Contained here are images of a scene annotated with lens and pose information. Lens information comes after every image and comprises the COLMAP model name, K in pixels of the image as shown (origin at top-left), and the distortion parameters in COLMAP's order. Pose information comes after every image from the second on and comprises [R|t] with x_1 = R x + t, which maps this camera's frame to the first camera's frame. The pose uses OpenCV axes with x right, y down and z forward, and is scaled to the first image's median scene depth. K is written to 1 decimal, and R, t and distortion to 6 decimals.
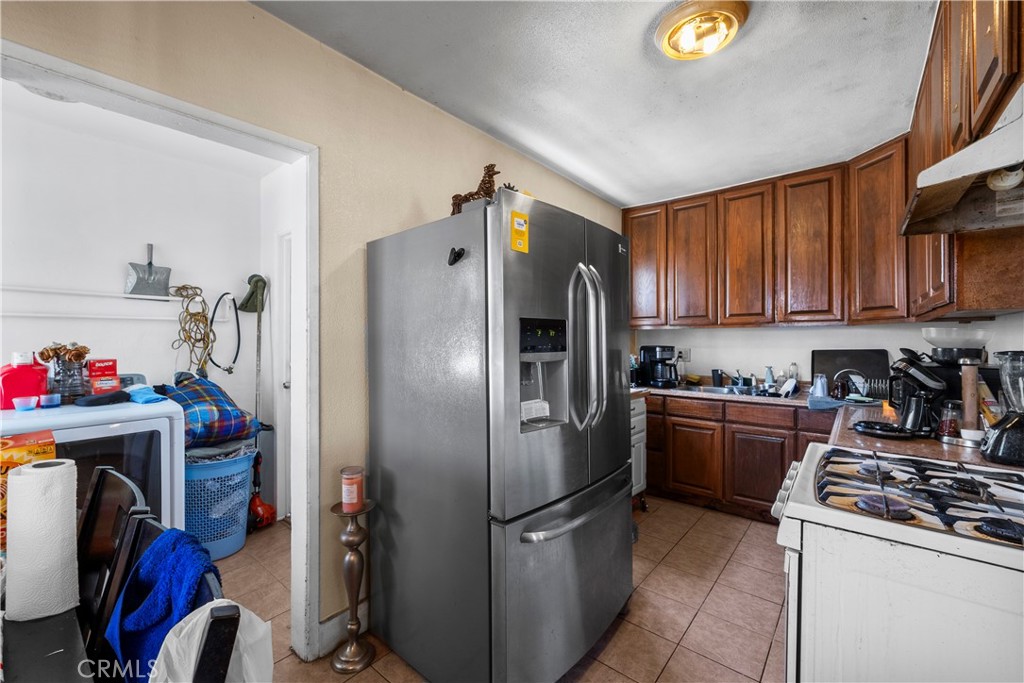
lens RADIAL K [[419.0, 0, 505.7], [0, 419.0, 340.7], [0, 0, 1]] dist [-0.002296, -0.000134]
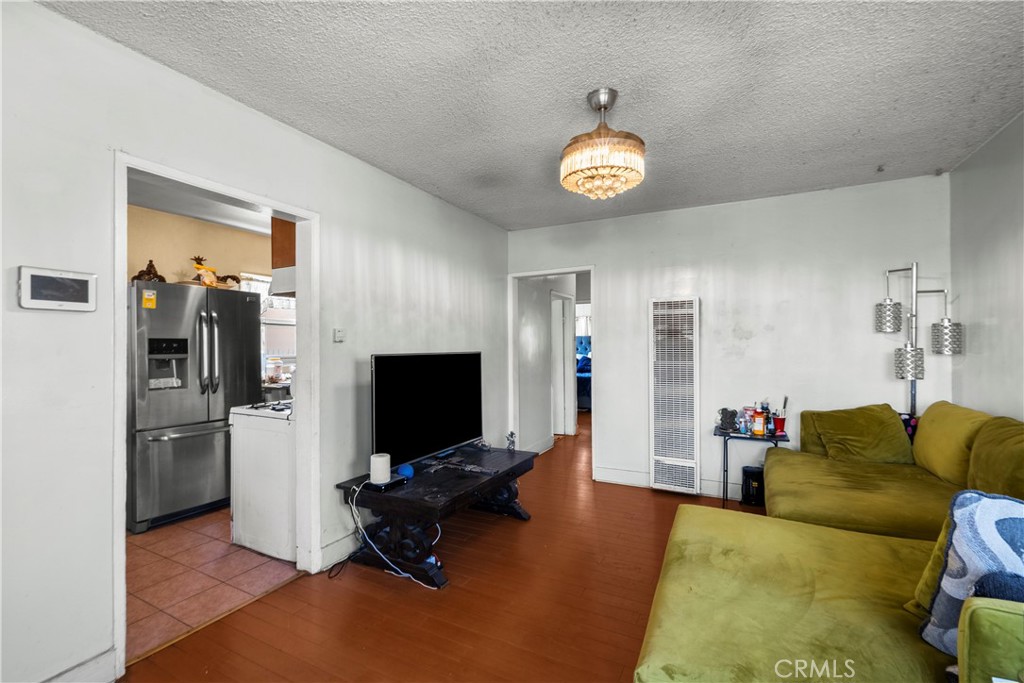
lens RADIAL K [[444.2, 0, 512.0], [0, 444.2, 341.5], [0, 0, 1]] dist [0.002348, 0.000690]
pose [[0.975843, 0.000523, 0.218472, 0.584777], [0.003013, 0.999870, -0.015855, 0.002959], [-0.218452, 0.016130, 0.975714, -0.700347]]
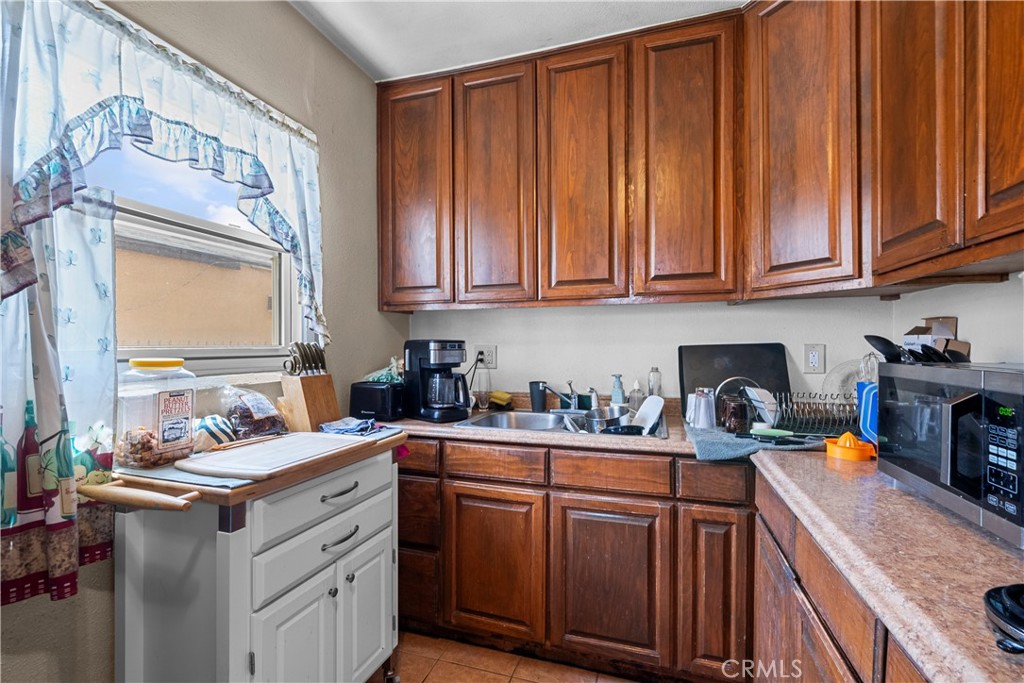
lens RADIAL K [[464.9, 0, 512.0], [0, 464.9, 341.5], [0, 0, 1]] dist [0.001015, 0.000216]
pose [[0.922211, 0.001237, 0.386685, 0.251761], [0.001540, 0.999975, -0.006871, 0.020376], [-0.386684, 0.006932, 0.922186, 0.474187]]
